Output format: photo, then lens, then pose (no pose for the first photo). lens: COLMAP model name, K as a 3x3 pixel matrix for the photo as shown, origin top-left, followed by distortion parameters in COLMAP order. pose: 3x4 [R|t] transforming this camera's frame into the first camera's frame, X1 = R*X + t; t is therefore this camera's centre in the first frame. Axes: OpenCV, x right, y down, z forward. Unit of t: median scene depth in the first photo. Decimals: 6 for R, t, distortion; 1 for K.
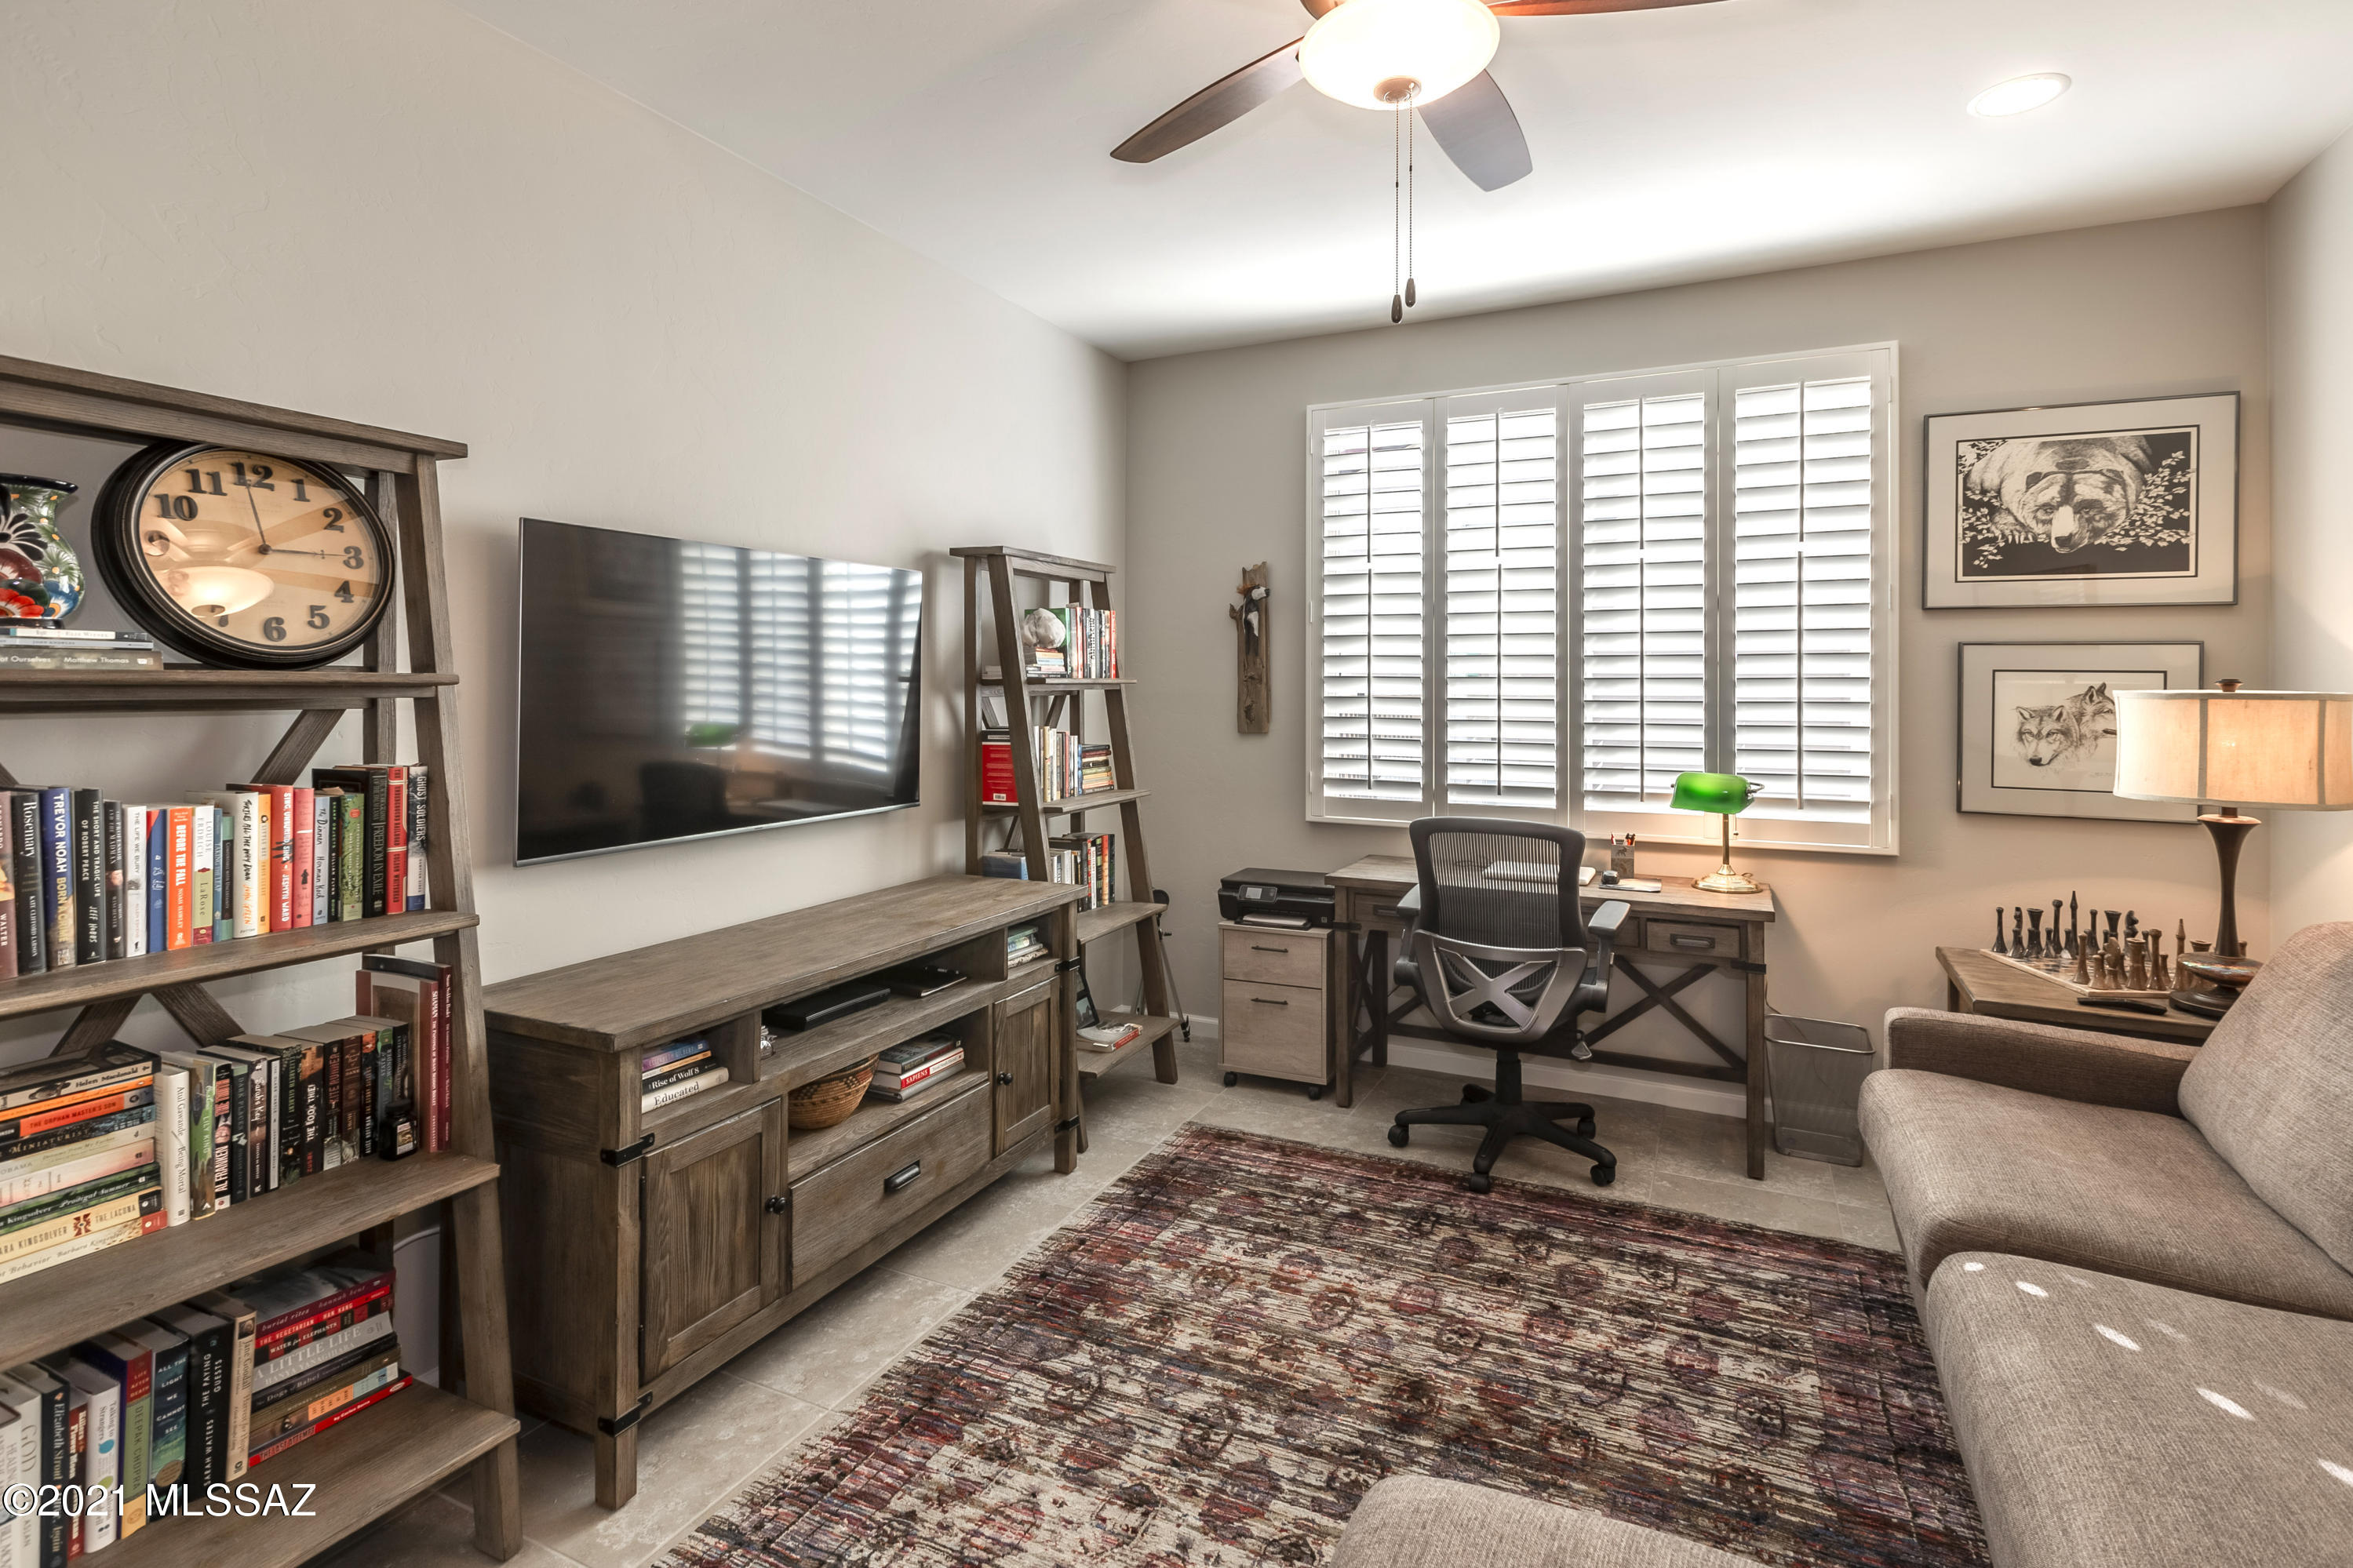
lens RADIAL K [[1130.7, 0, 1174.6], [0, 1130.7, 666.4], [0, 0, 1]] dist [0.002742, 0.000665]
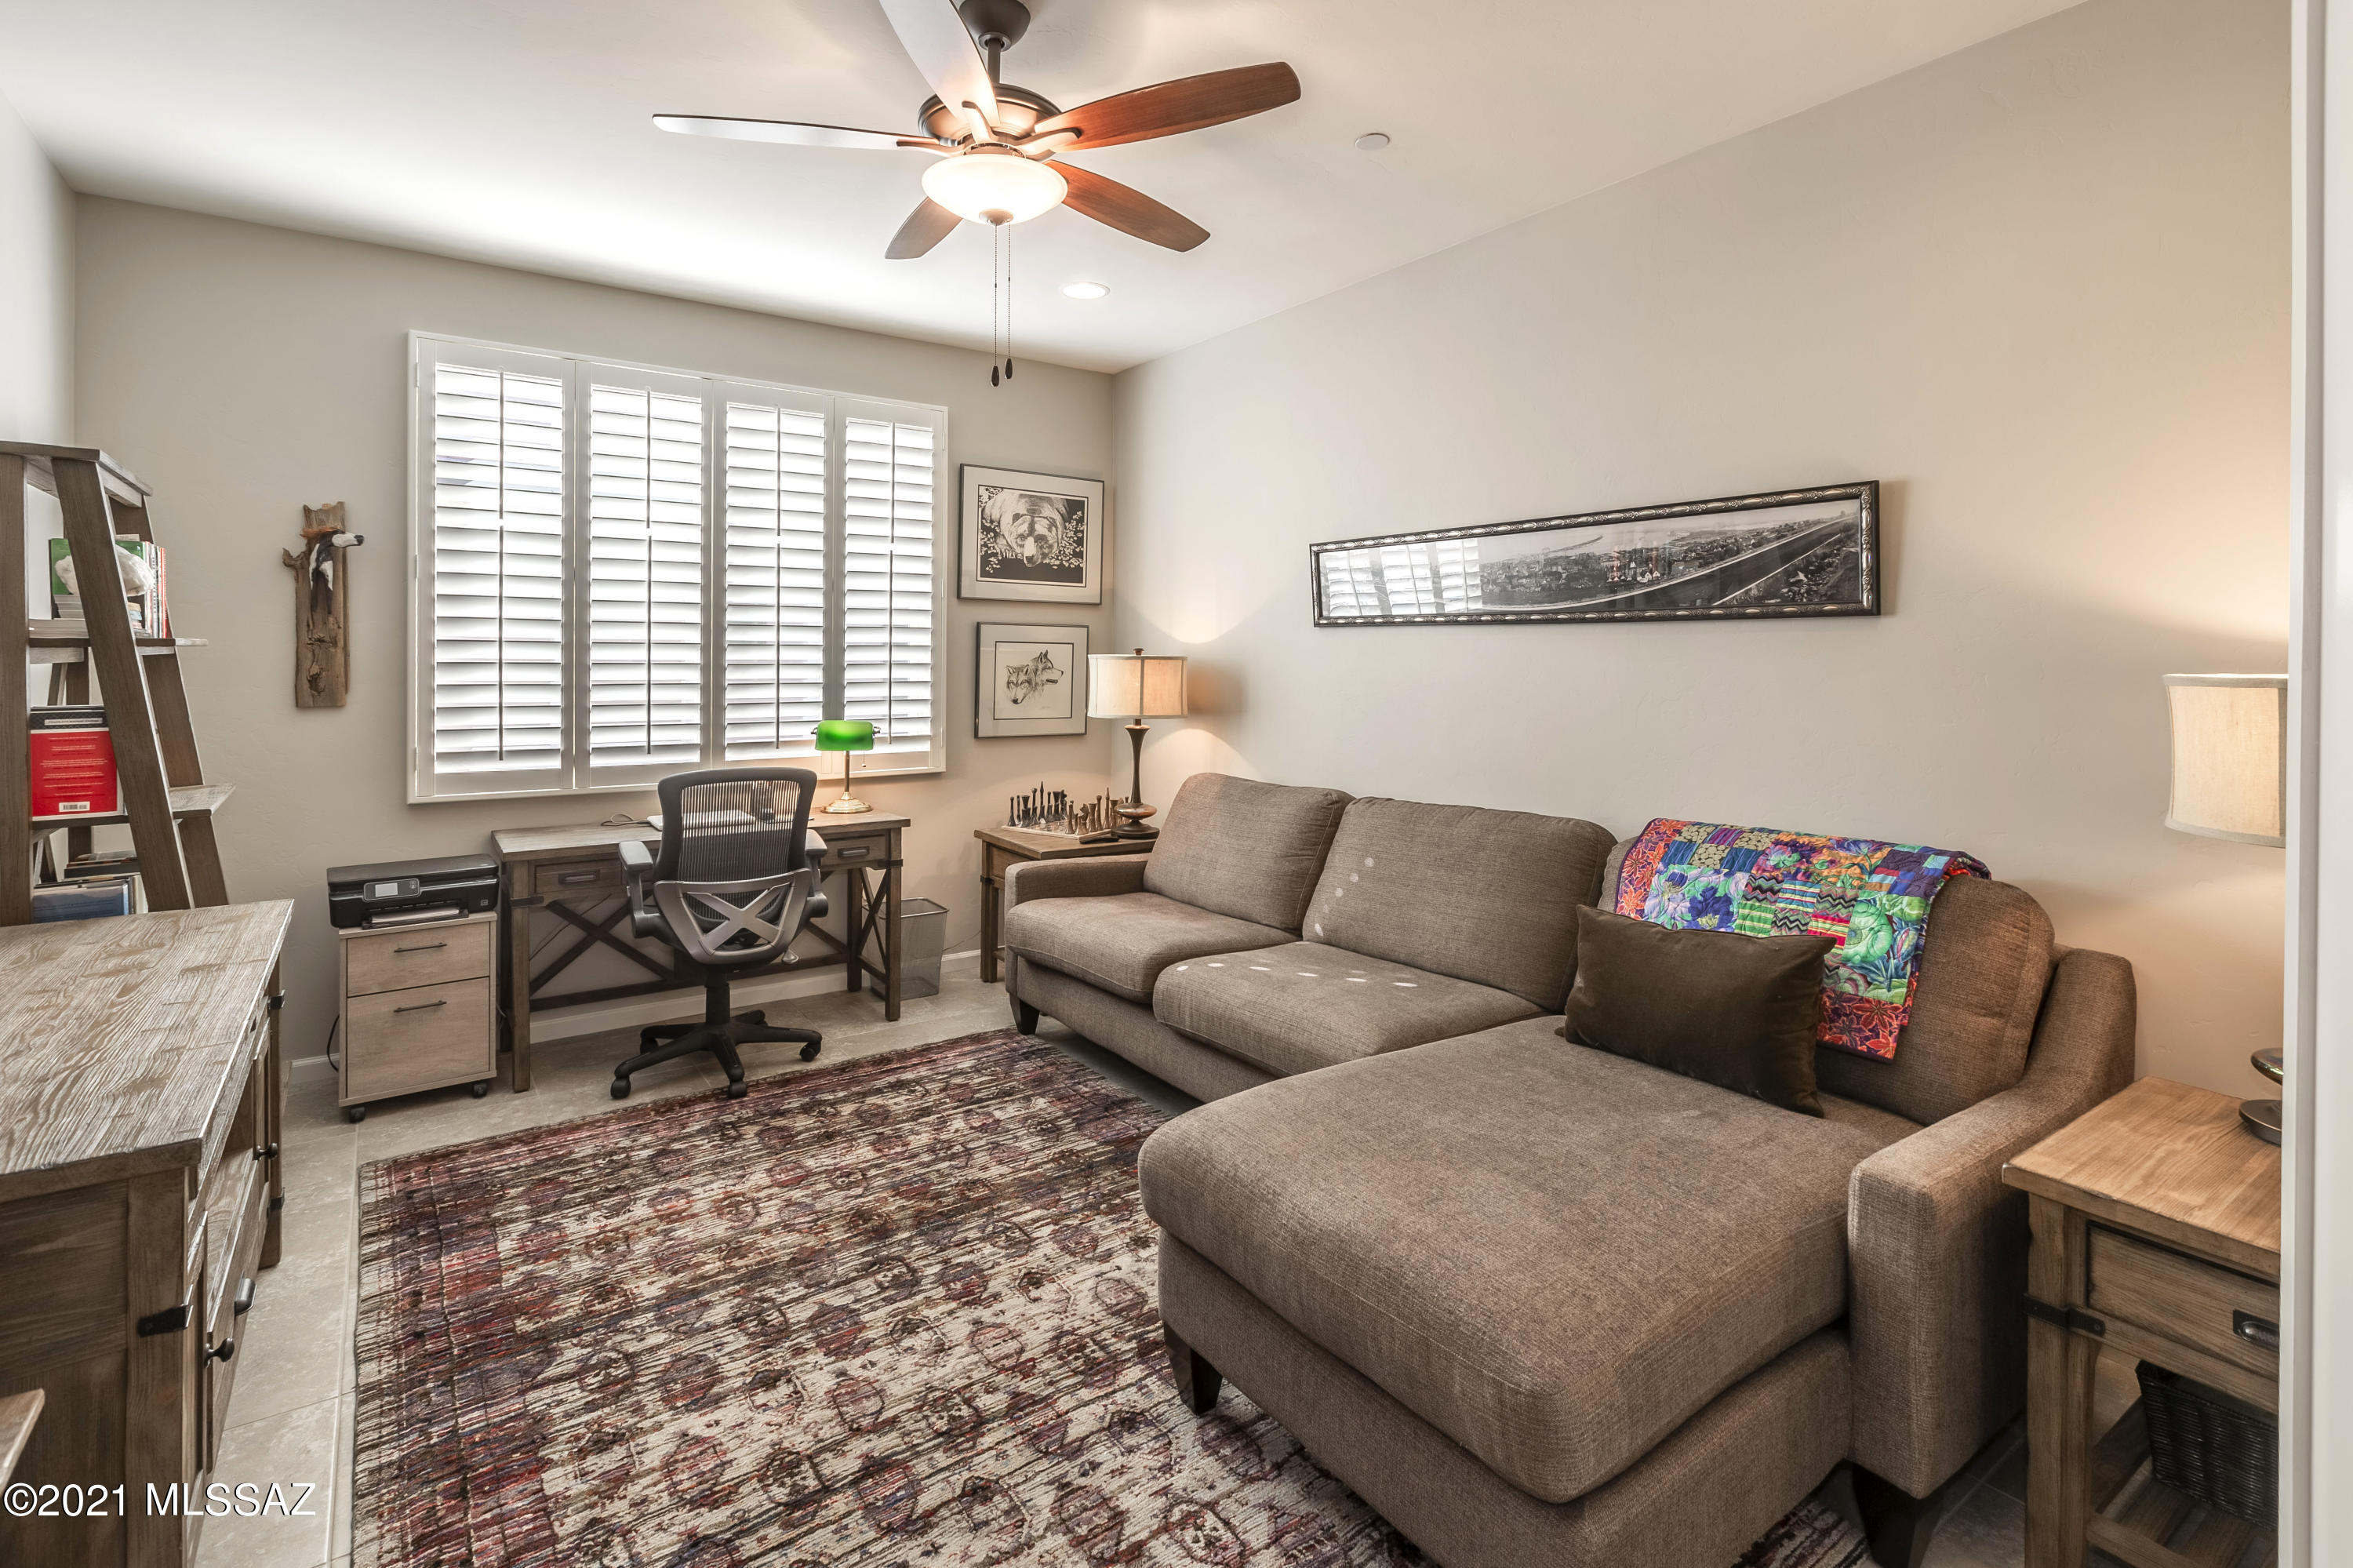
lens RADIAL K [[1123.4, 0, 1171.3], [0, 1123.4, 647.0], [0, 0, 1]] dist [0.002027, 0.000227]
pose [[0.485538, 0.006603, 0.874191, -0.549098], [-0.016888, 0.999856, 0.001827, 0.004742], [-0.874052, -0.015650, 0.485580, 0.087946]]
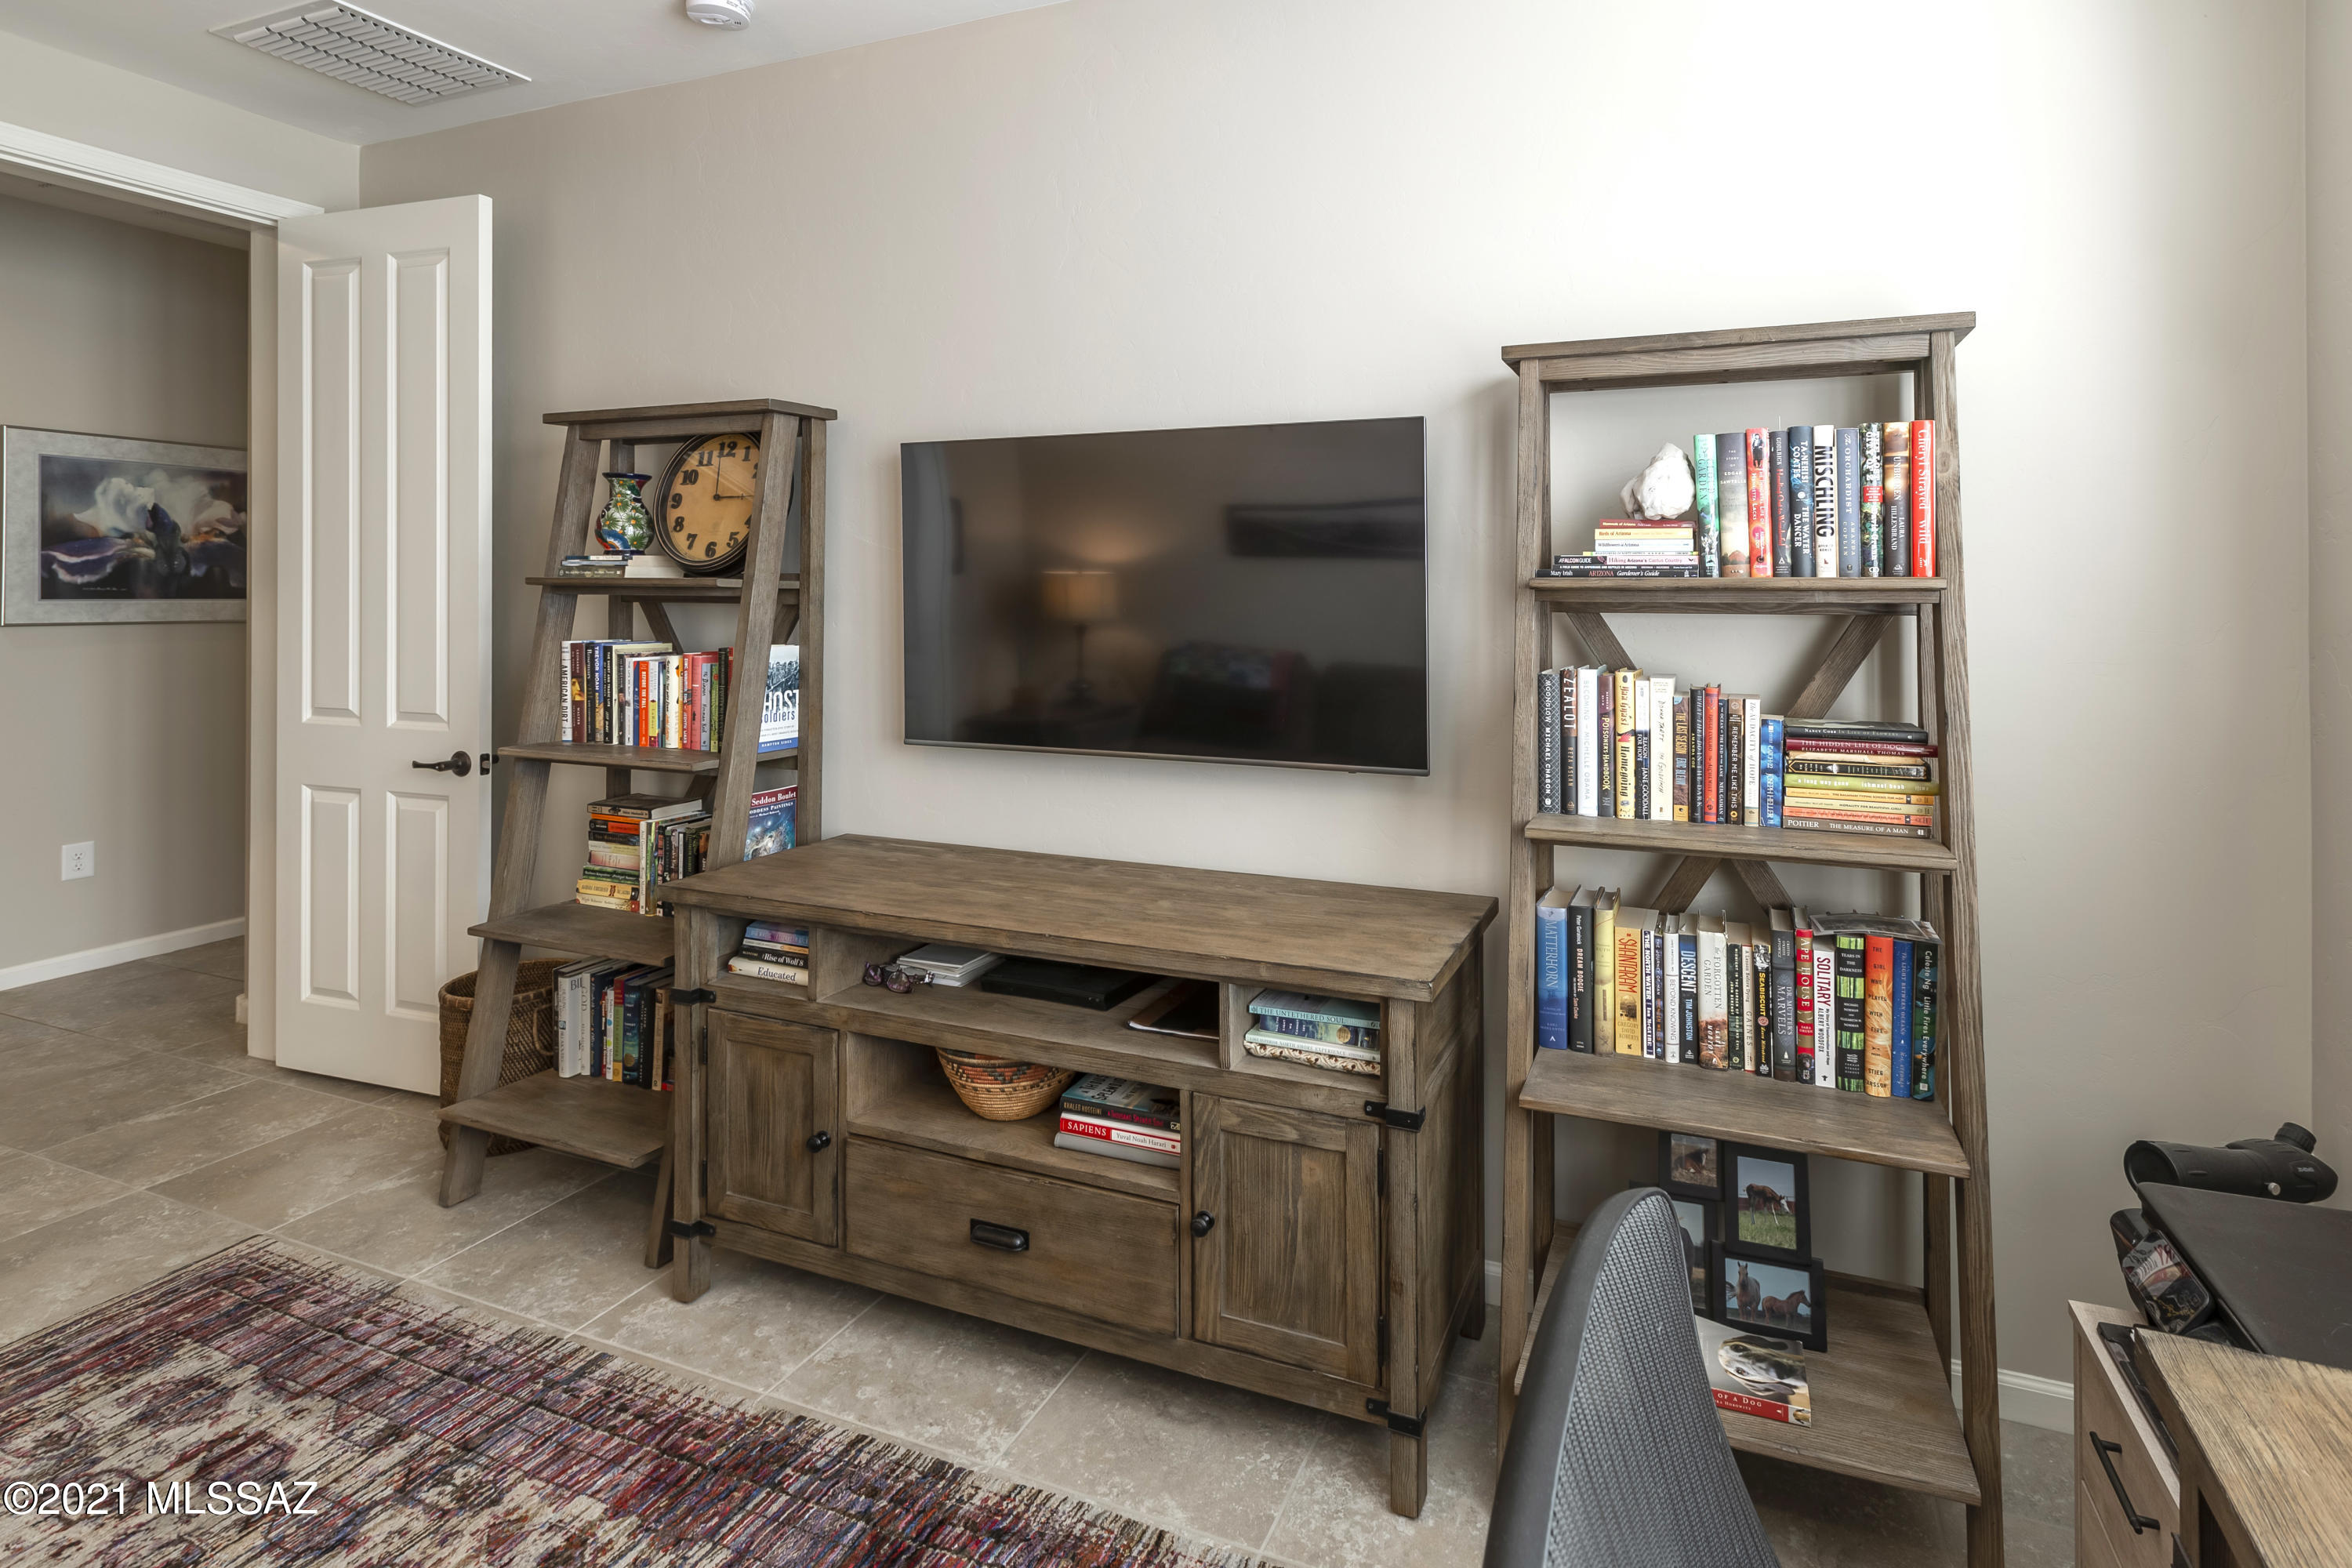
lens RADIAL K [[1133.4, 0, 1311.2], [0, 1133.4, 571.1], [0, 0, 1]] dist [0.008966, 0.000545]
pose [[0.098665, -0.010264, -0.995068, 0.500943], [0.014530, 0.999855, -0.008872, 0.013004], [0.995015, -0.013583, 0.098800, 1.044139]]
